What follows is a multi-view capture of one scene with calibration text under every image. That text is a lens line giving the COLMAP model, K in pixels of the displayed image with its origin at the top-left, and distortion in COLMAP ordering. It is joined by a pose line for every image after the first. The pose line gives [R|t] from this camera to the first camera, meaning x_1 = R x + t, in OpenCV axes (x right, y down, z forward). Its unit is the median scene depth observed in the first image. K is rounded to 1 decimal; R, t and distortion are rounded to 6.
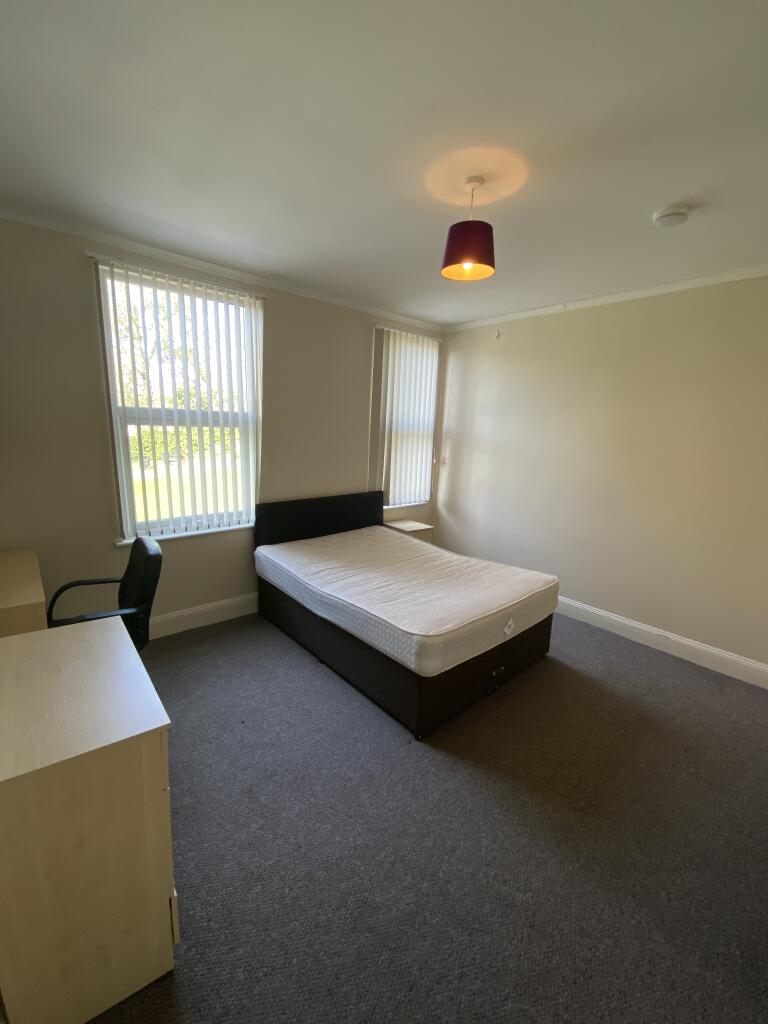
lens RADIAL K [[407.9, 0, 384.0], [0, 407.9, 512.0], [0, 0, 1]] dist [-0.016883, -0.026394]
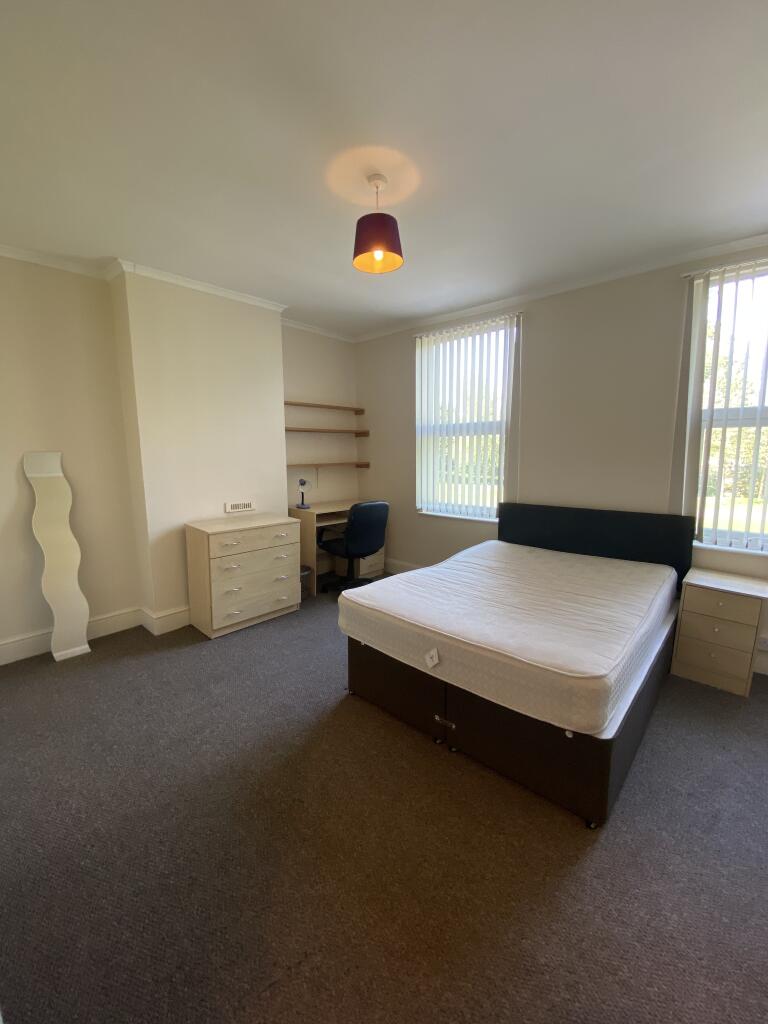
lens RADIAL K [[417.5, 0, 383.0], [0, 417.5, 508.5], [0, 0, 1]] dist [0.030941, -0.029301]
pose [[0.108173, 0.104444, -0.988630, 0.837321], [-0.184883, 0.979230, 0.083222, -0.041513], [0.976789, 0.173779, 0.125236, 0.587663]]
